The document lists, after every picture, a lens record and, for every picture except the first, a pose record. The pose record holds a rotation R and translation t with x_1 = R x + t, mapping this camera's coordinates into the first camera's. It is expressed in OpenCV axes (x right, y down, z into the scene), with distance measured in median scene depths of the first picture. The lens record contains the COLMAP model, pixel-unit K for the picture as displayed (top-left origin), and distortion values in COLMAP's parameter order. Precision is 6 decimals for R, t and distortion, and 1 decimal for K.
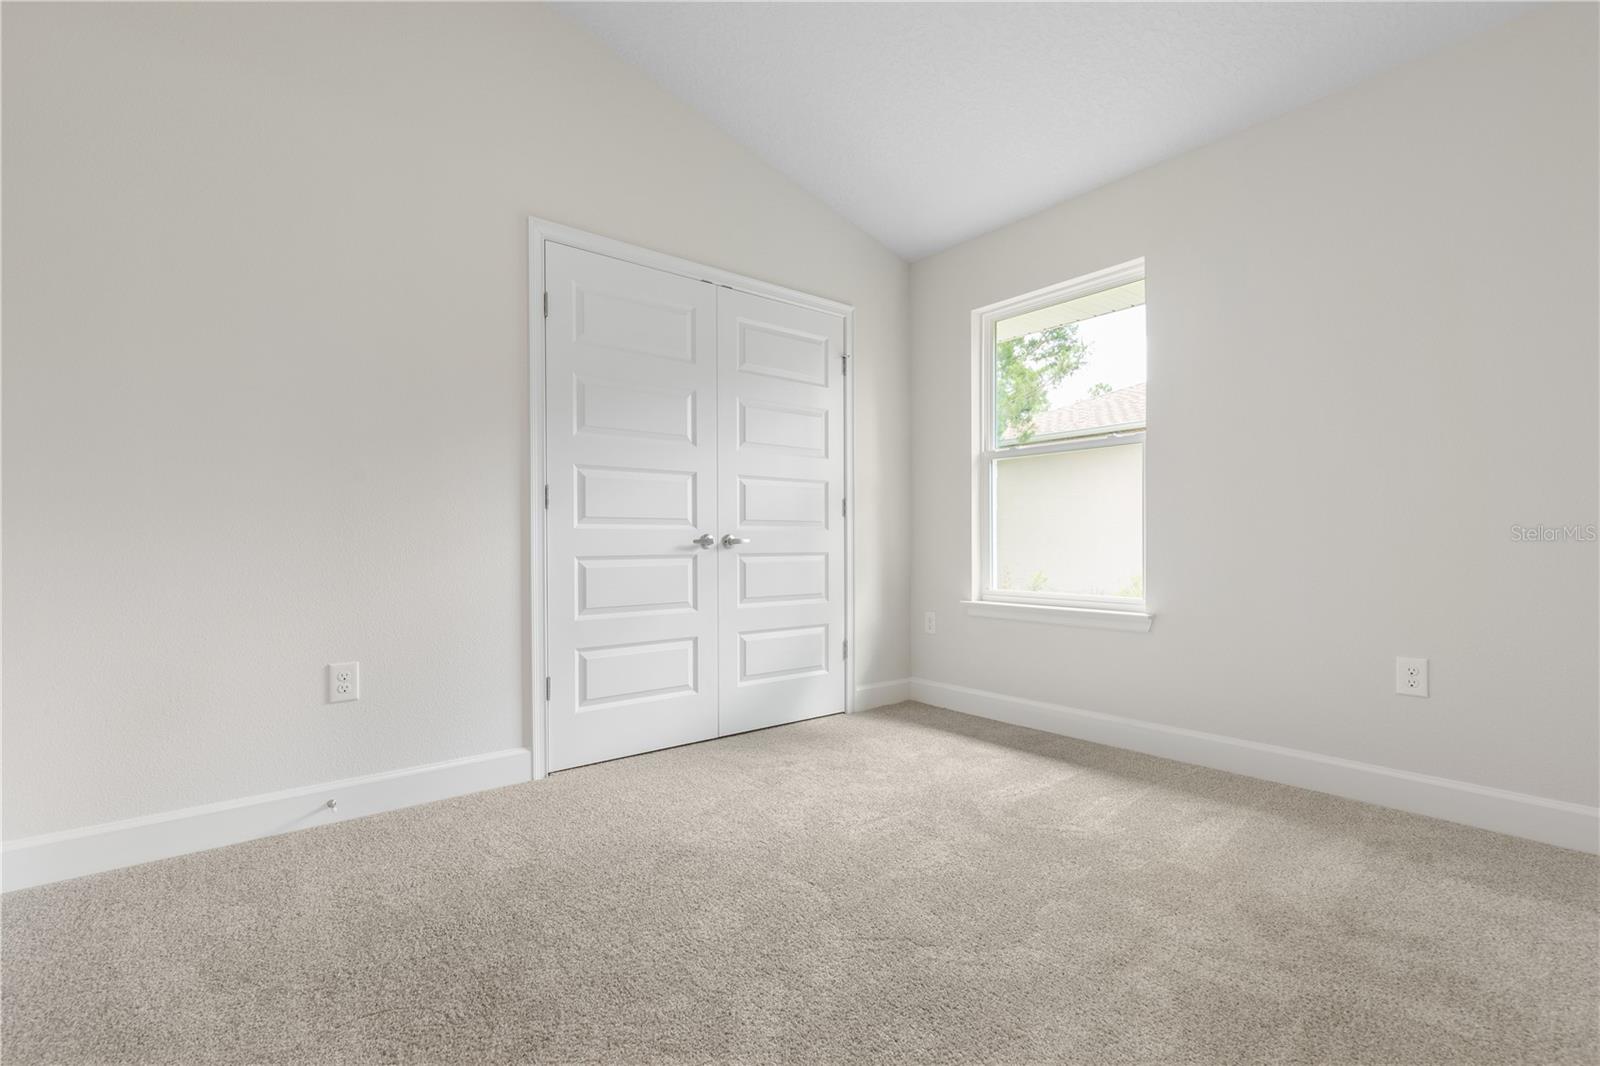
lens RADIAL K [[719.7, 0, 806.4], [0, 719.7, 527.7], [0, 0, 1]] dist [0.014750, -0.002245]
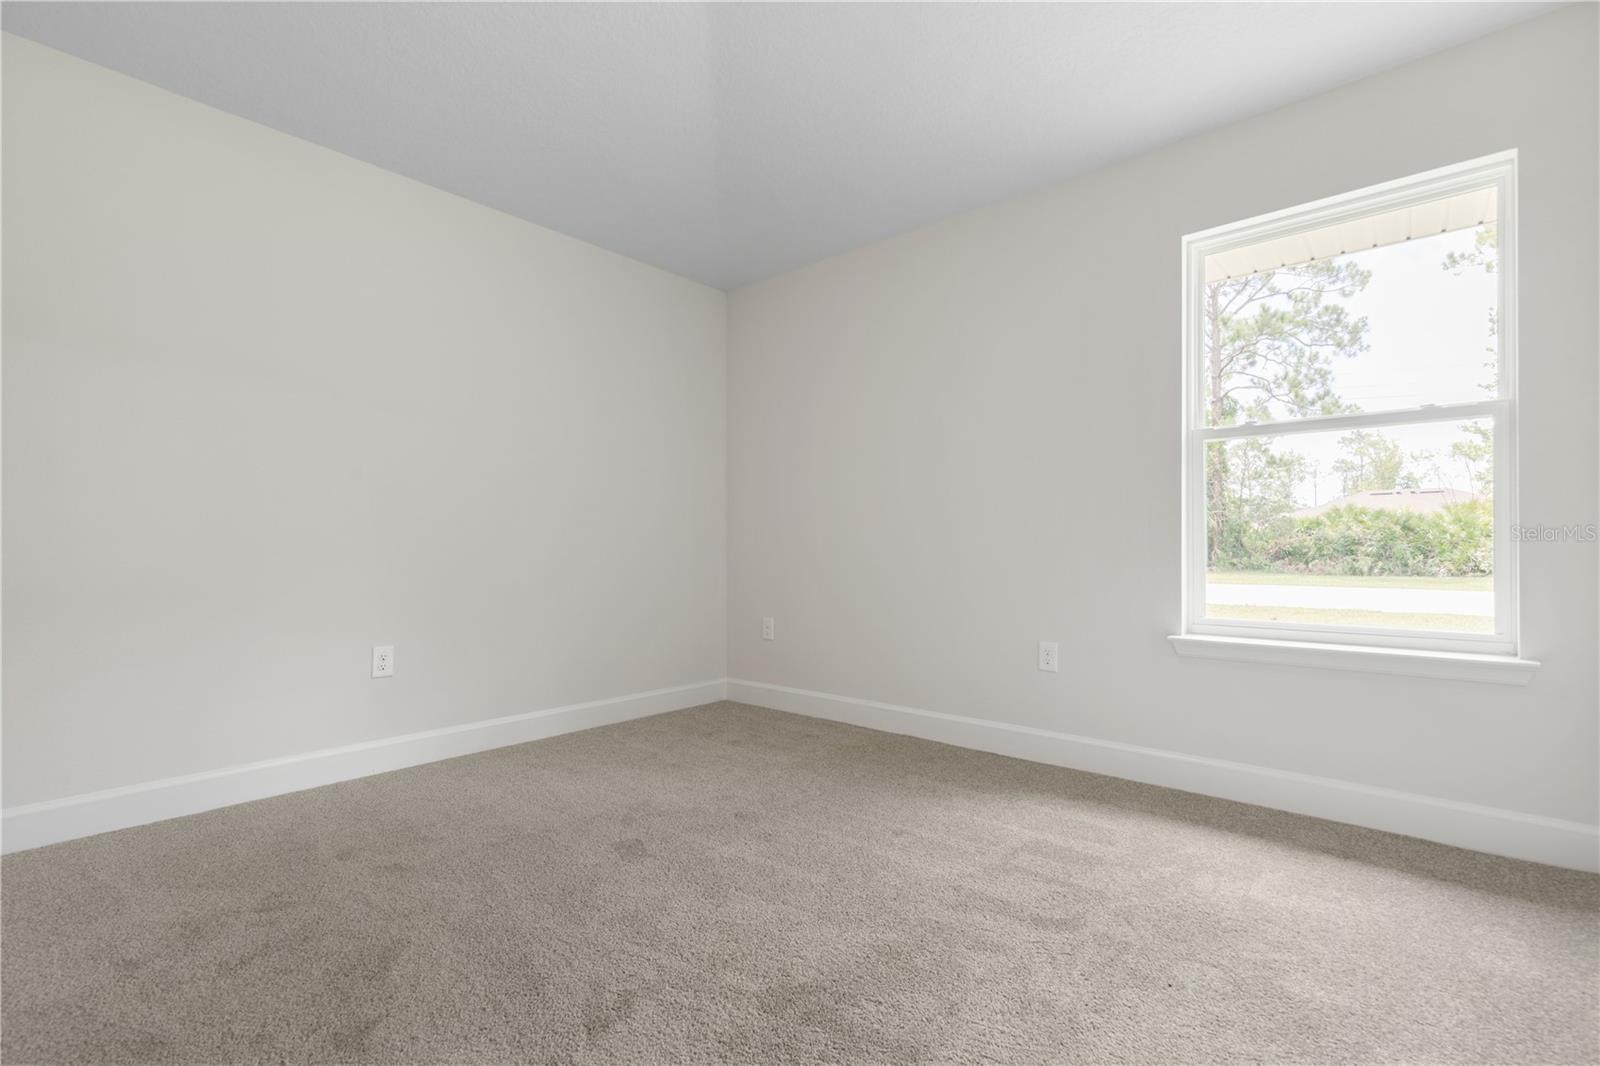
lens RADIAL K [[719.7, 0, 790.5], [0, 719.7, 543.6], [0, 0, 1]] dist [0.014750, -0.002245]
pose [[0.987219, 0.010963, 0.158994, -0.266254], [-0.012660, 0.999873, 0.009659, 0.006754], [-0.158868, -0.011548, 0.987232, 0.326416]]
